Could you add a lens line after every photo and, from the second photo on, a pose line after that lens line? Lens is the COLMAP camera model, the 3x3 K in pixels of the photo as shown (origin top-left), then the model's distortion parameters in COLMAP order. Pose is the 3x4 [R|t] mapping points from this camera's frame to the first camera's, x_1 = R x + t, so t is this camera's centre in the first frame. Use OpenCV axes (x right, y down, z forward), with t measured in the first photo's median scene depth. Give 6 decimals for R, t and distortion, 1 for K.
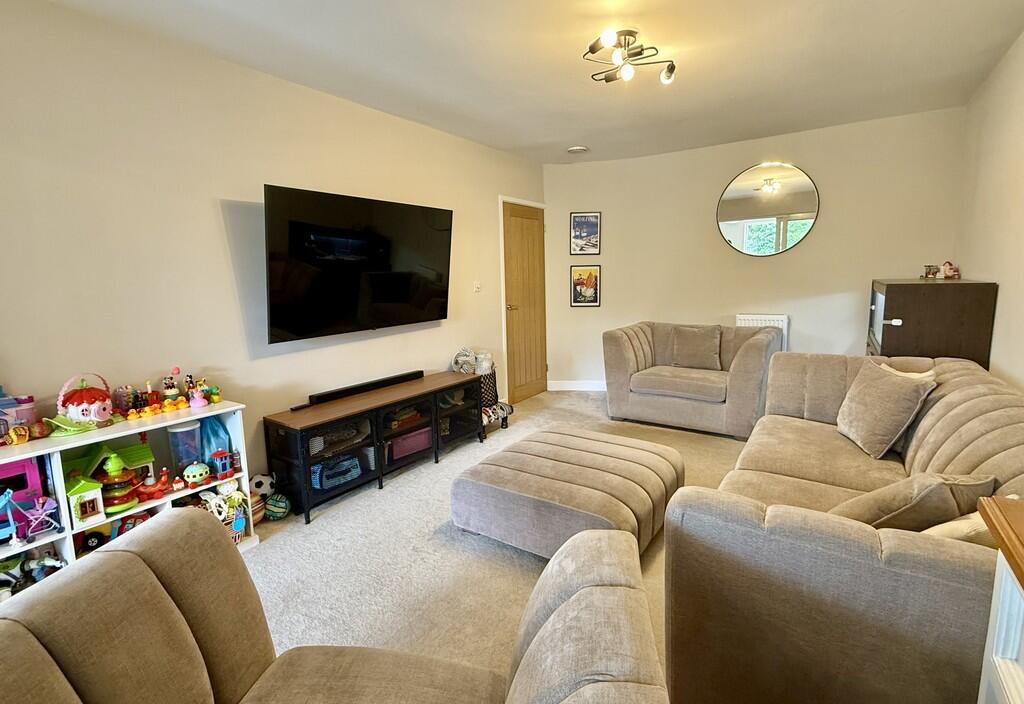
lens RADIAL K [[481.2, 0, 514.4], [0, 481.2, 349.0], [0, 0, 1]] dist [0.001386, 0.000897]
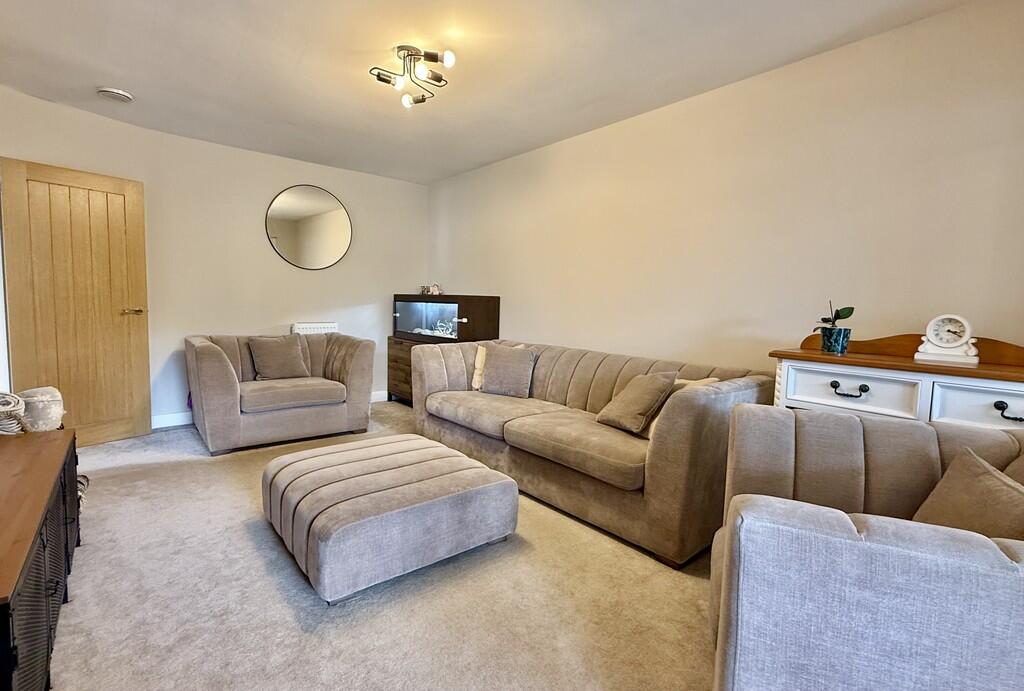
lens RADIAL K [[467.6, 0, 514.3], [0, 467.6, 342.4], [0, 0, 1]] dist [-0.000207, 0.000038]
pose [[0.280075, -0.053158, 0.958505, -0.437860], [0.113458, 0.993301, 0.021936, -0.000170], [-0.953250, 0.102607, 0.284230, 0.319345]]
